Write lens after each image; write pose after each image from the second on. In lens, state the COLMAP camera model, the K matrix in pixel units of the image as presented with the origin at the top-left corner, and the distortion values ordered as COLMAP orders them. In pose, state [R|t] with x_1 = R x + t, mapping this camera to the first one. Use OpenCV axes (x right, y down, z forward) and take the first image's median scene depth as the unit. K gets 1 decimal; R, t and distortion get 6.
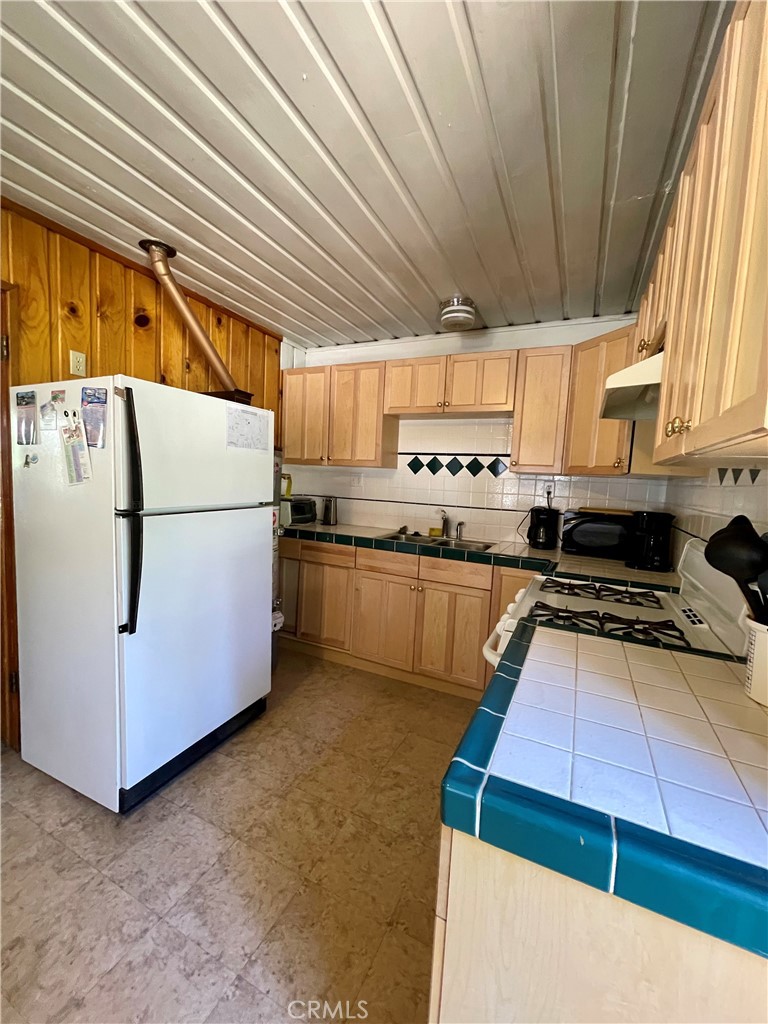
lens RADIAL K [[407.4, 0, 310.7], [0, 407.4, 505.9], [0, 0, 1]] dist [0.000534, -0.000325]
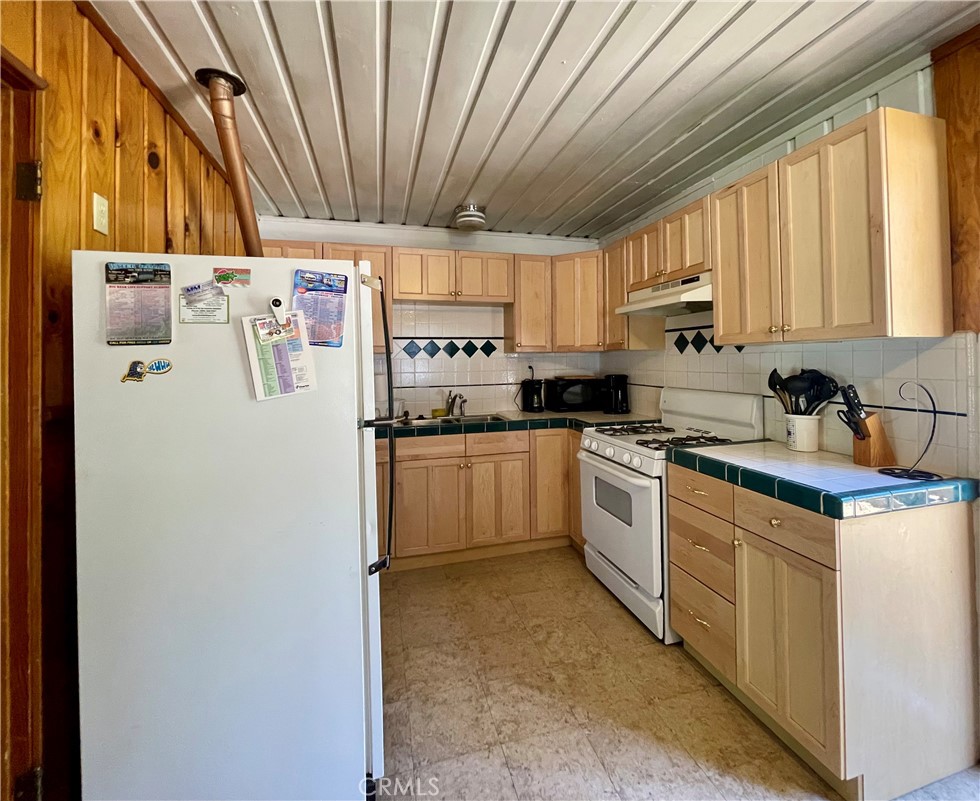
lens RADIAL K [[472.5, 0, 448.5], [0, 472.5, 350.3], [0, 0, 1]] dist [-0.002214, -0.000285]
pose [[0.733950, -0.042604, 0.677866, -0.670610], [0.101606, 0.993687, -0.047558, -0.046488], [-0.671560, 0.103780, 0.733646, 0.114448]]
